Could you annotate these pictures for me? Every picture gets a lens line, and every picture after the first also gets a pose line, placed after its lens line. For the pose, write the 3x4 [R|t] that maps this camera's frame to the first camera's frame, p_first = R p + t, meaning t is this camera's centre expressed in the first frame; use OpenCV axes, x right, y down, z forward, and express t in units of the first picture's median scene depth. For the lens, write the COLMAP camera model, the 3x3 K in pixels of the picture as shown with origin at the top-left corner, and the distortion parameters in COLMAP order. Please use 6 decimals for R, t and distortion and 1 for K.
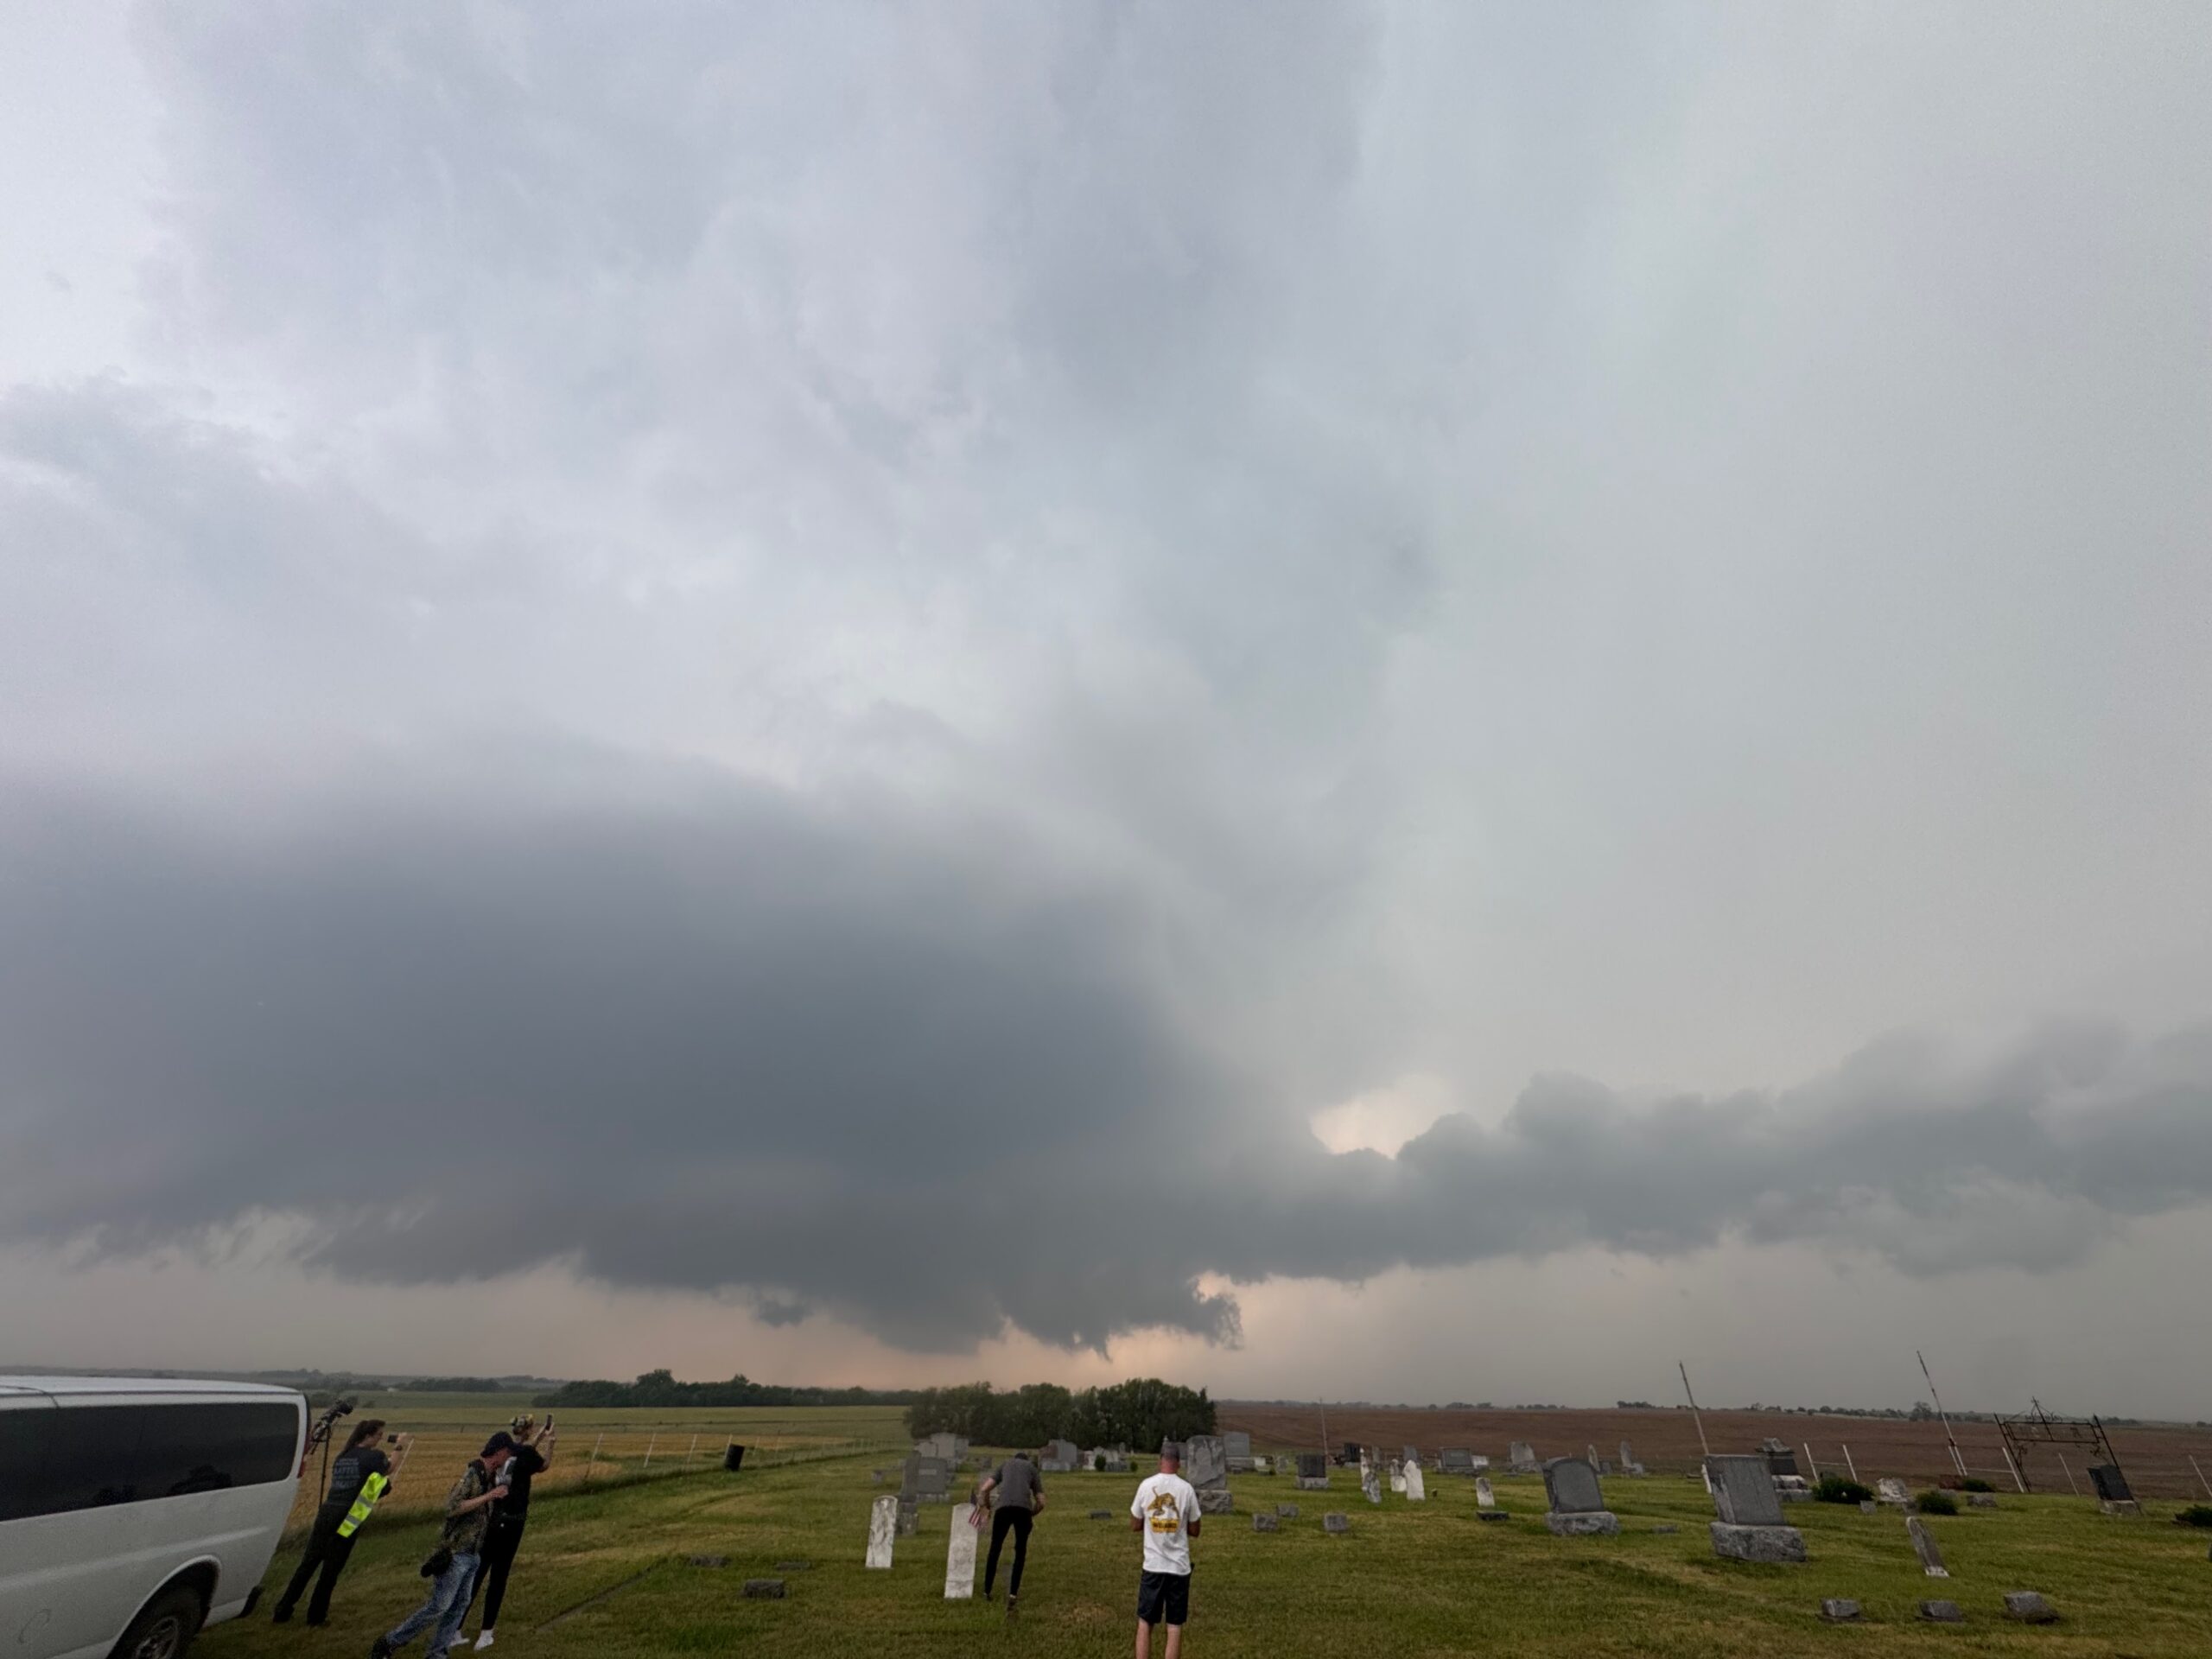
lens RADIAL K [[892.4, 0, 1106.0], [0, 892.4, 829.5], [0, 0, 1]] dist [-0.003868, 0.000714]
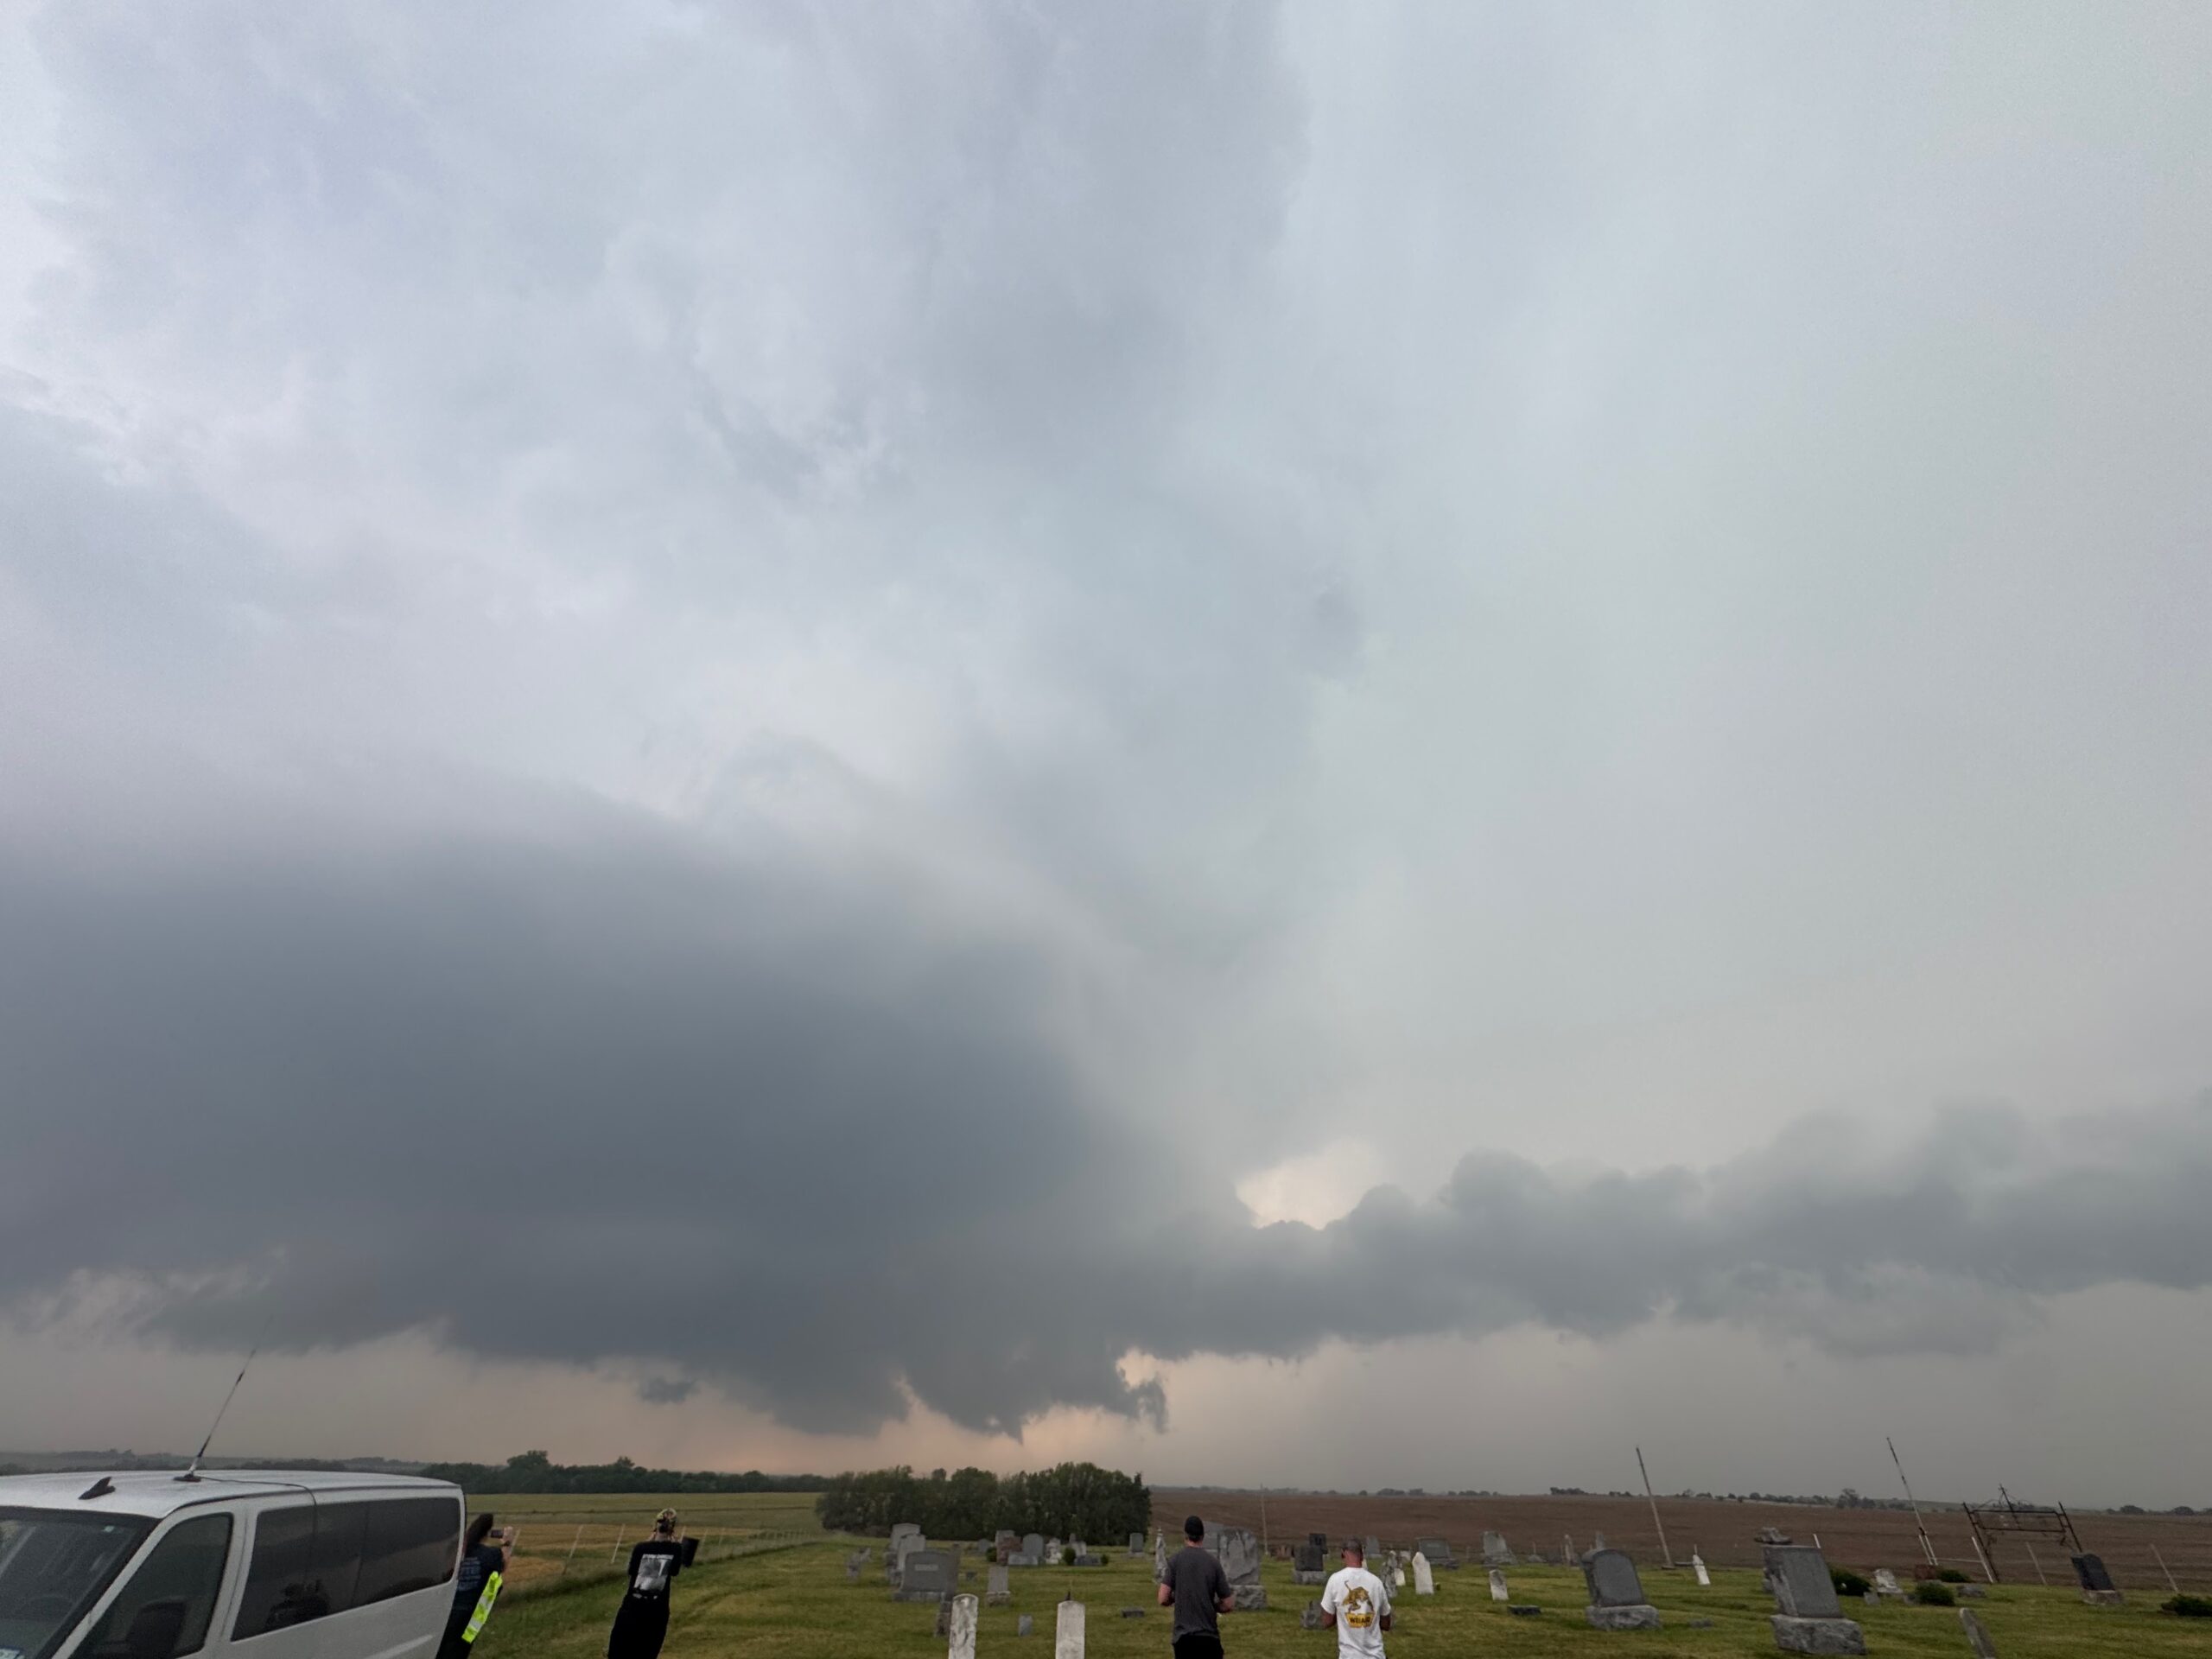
lens RADIAL K [[917.4, 0, 1106.0], [0, 917.4, 829.5], [0, 0, 1]] dist [-0.003102, 0.000617]
pose [[0.997048, 0.044837, 0.062336, -0.054541], [-0.041529, 0.997710, -0.053388, -0.008091], [-0.064587, 0.050642, 0.996626, -0.010519]]
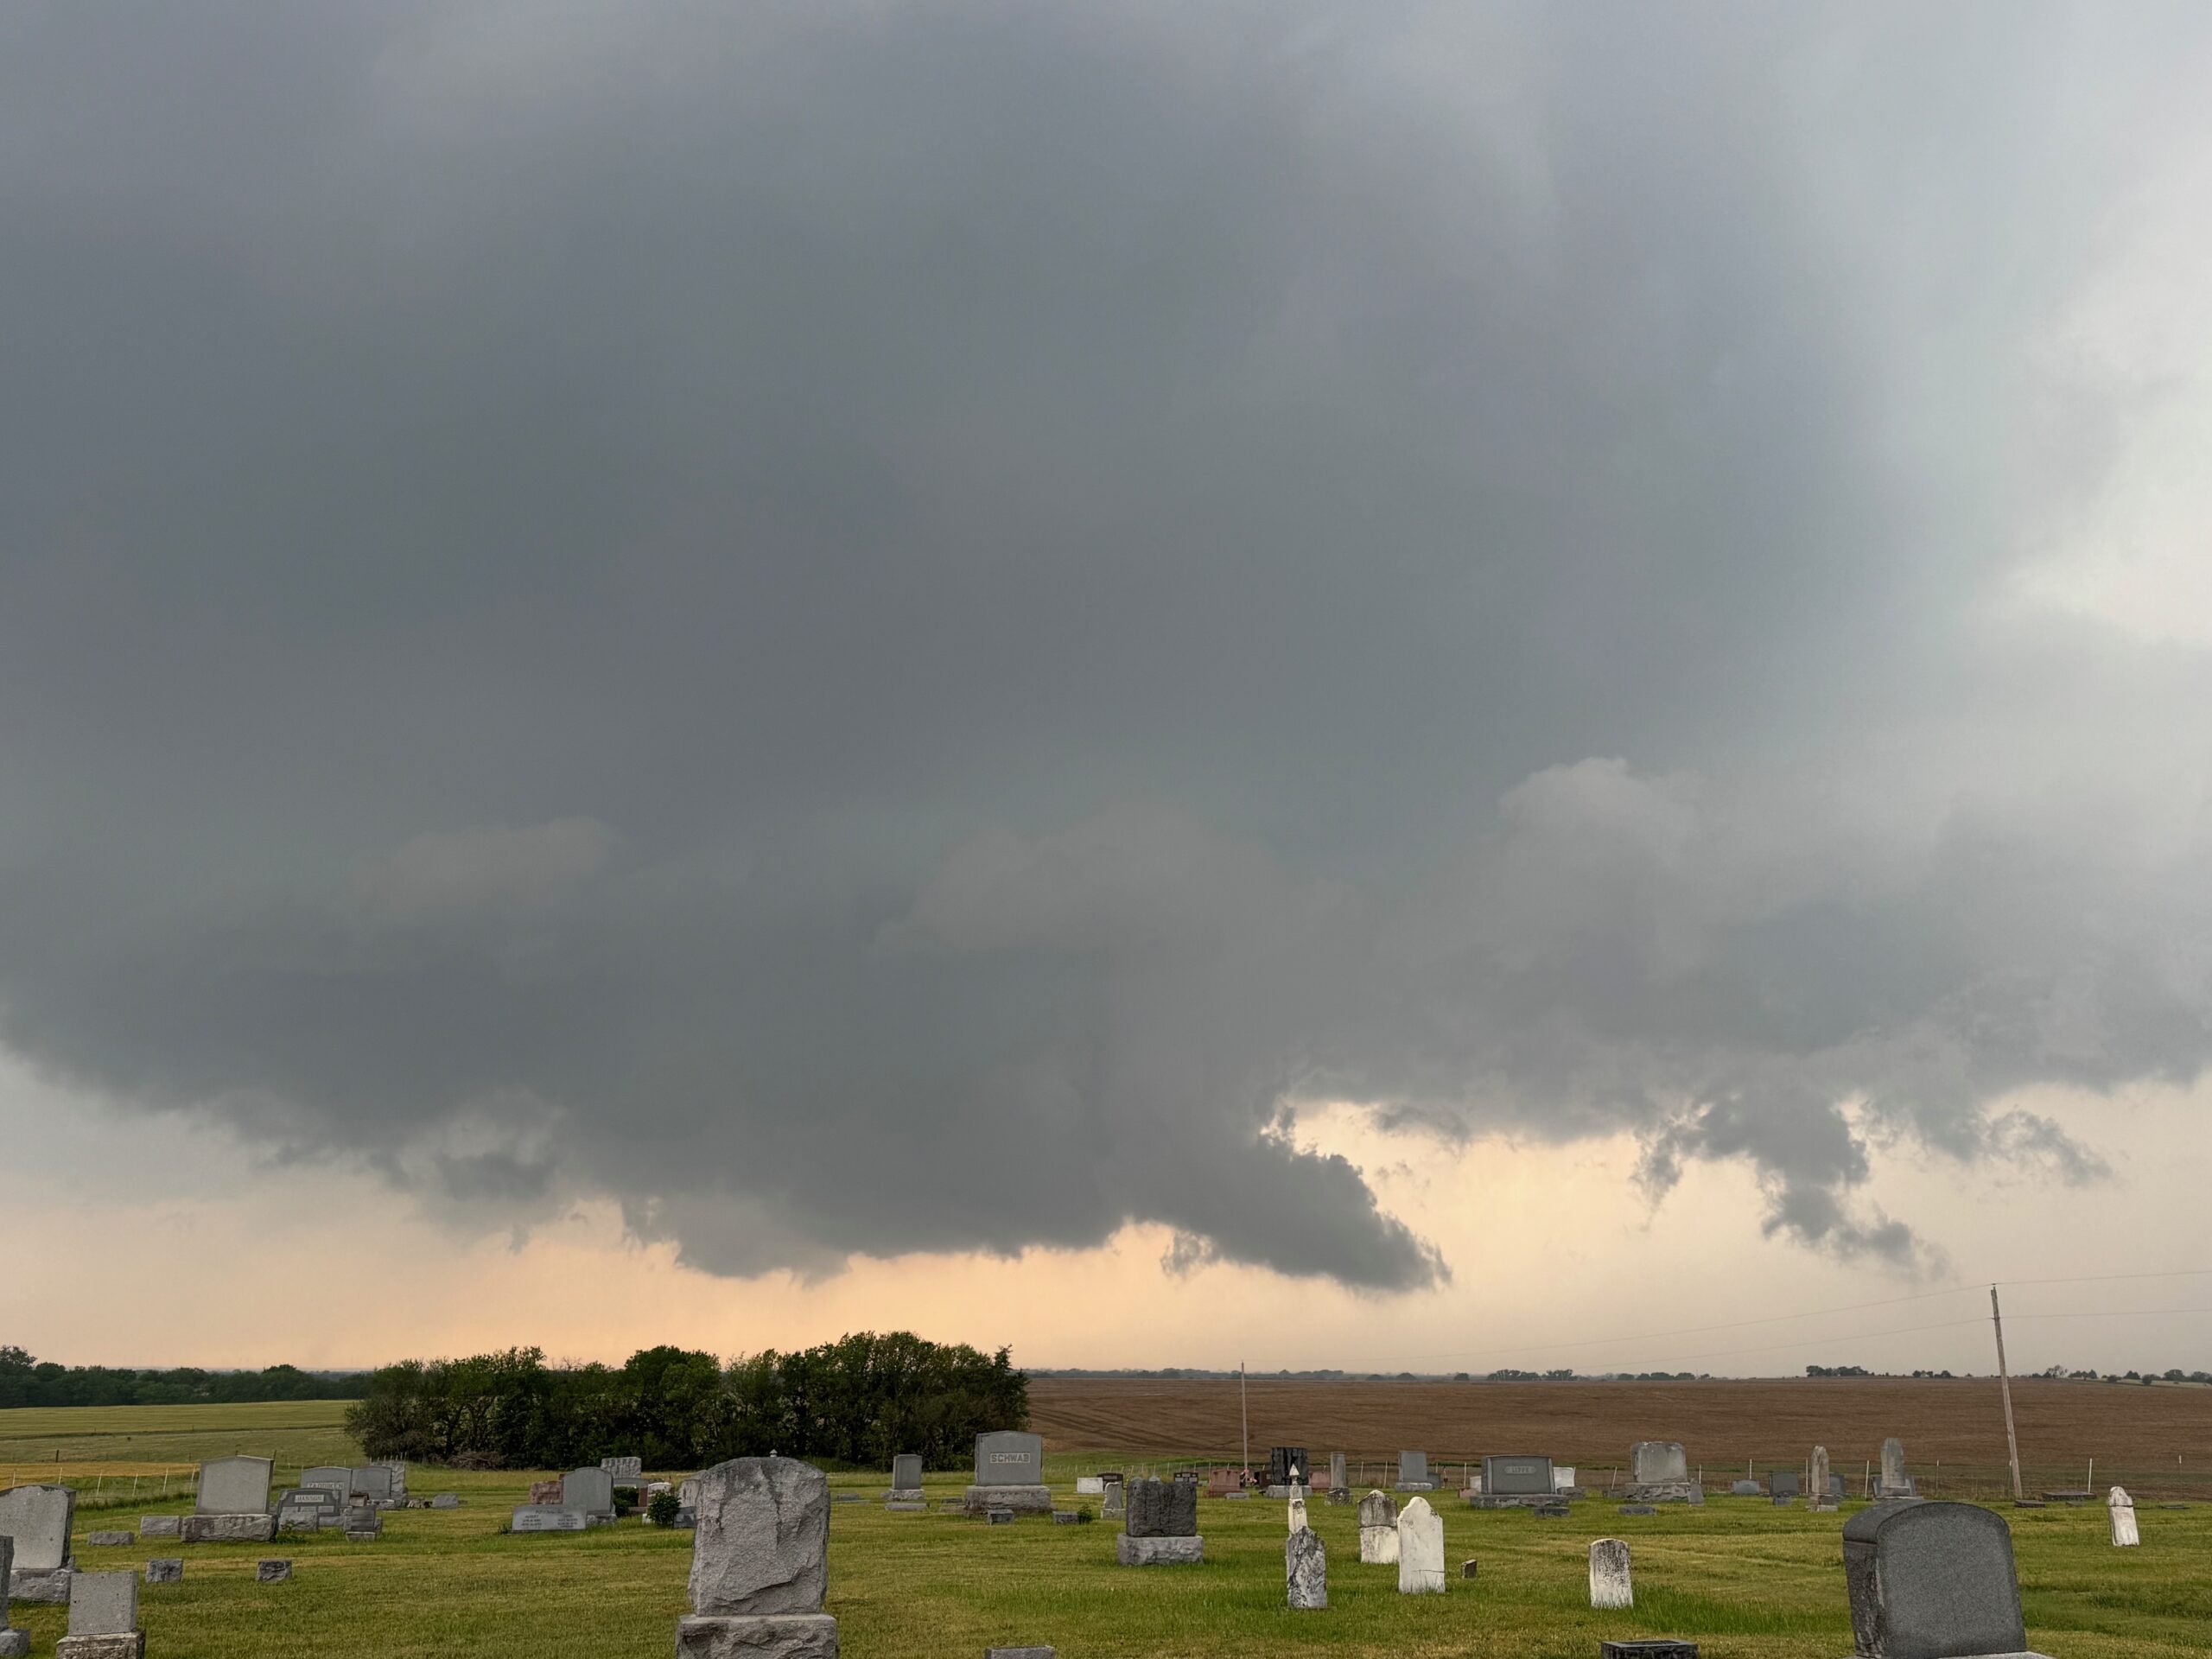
lens RADIAL K [[2004.3, 0, 1106.0], [0, 2004.3, 829.5], [0, 0, 1]] dist [0.132023, -0.228068]
pose [[0.991292, 0.017927, 0.130458, 0.056561], [-0.056490, 0.952797, 0.298306, 0.114566], [-0.118952, -0.303078, 0.945513, 0.172111]]
